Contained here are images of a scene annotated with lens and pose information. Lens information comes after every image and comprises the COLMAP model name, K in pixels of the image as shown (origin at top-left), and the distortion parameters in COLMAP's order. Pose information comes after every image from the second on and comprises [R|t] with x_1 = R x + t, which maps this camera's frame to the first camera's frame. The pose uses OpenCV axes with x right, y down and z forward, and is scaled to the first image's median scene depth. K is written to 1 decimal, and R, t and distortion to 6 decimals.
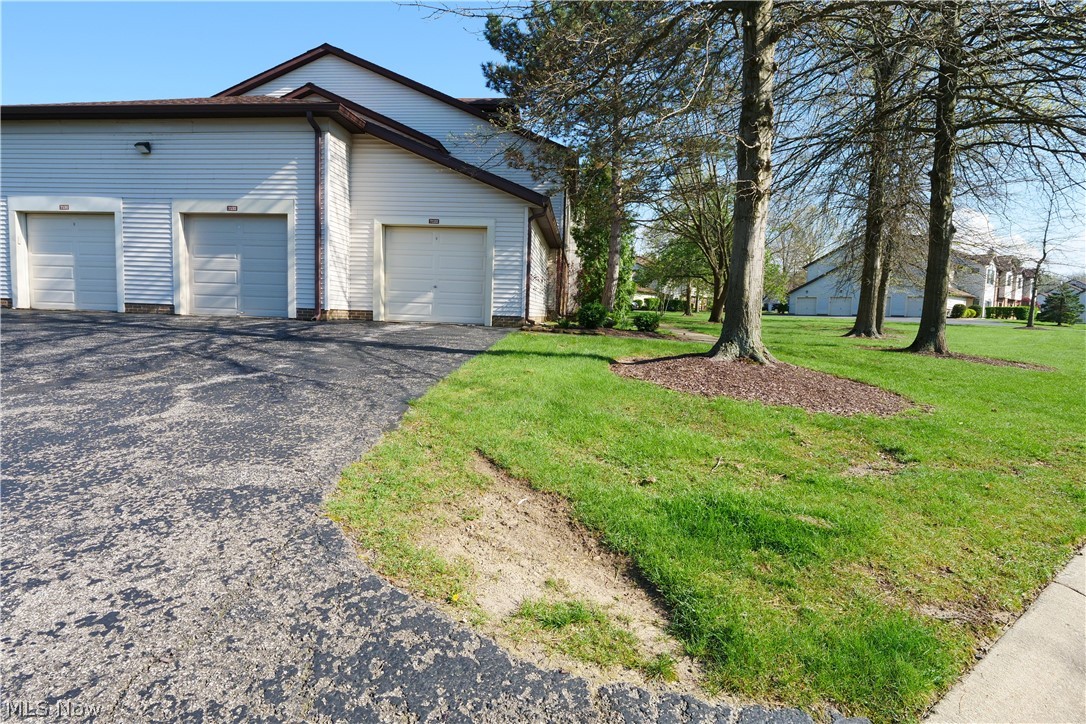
lens RADIAL K [[527.0, 0, 537.5], [0, 527.0, 358.4], [0, 0, 1]] dist [-0.013725, -0.000441]
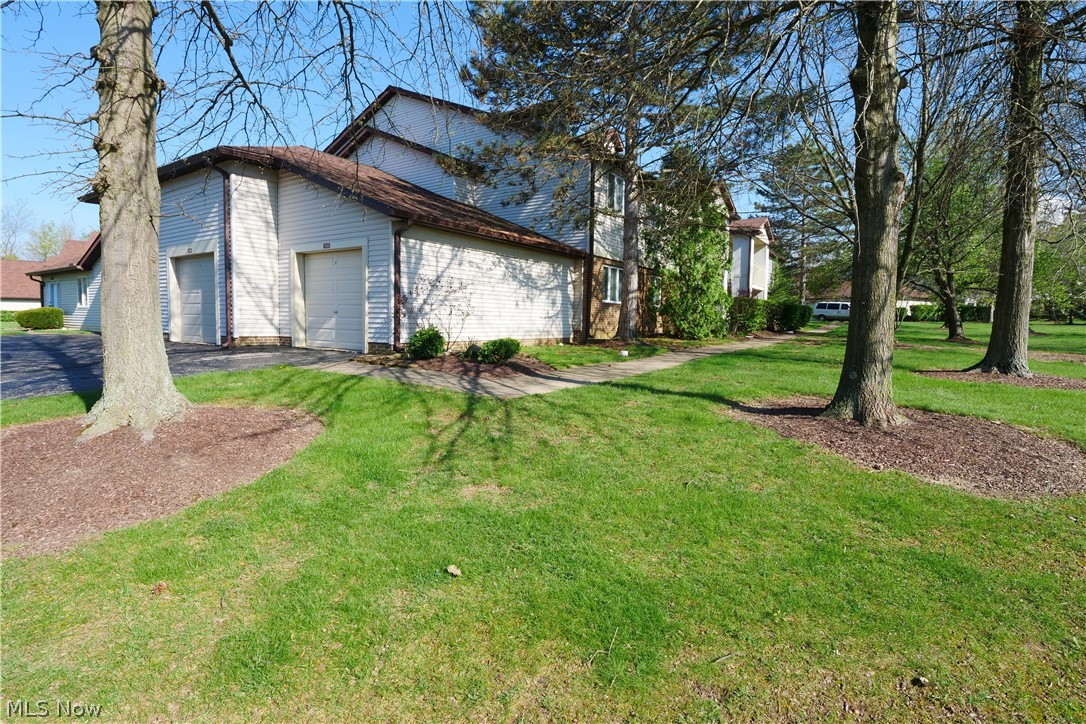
lens RADIAL K [[527.0, 0, 542.4], [0, 527.0, 358.9], [0, 0, 1]] dist [-0.013725, -0.000441]
pose [[0.871830, 0.017770, -0.489486, 0.634754], [-0.028503, 0.999489, -0.014482, -0.047207], [0.488978, 0.026578, 0.871891, 0.347651]]
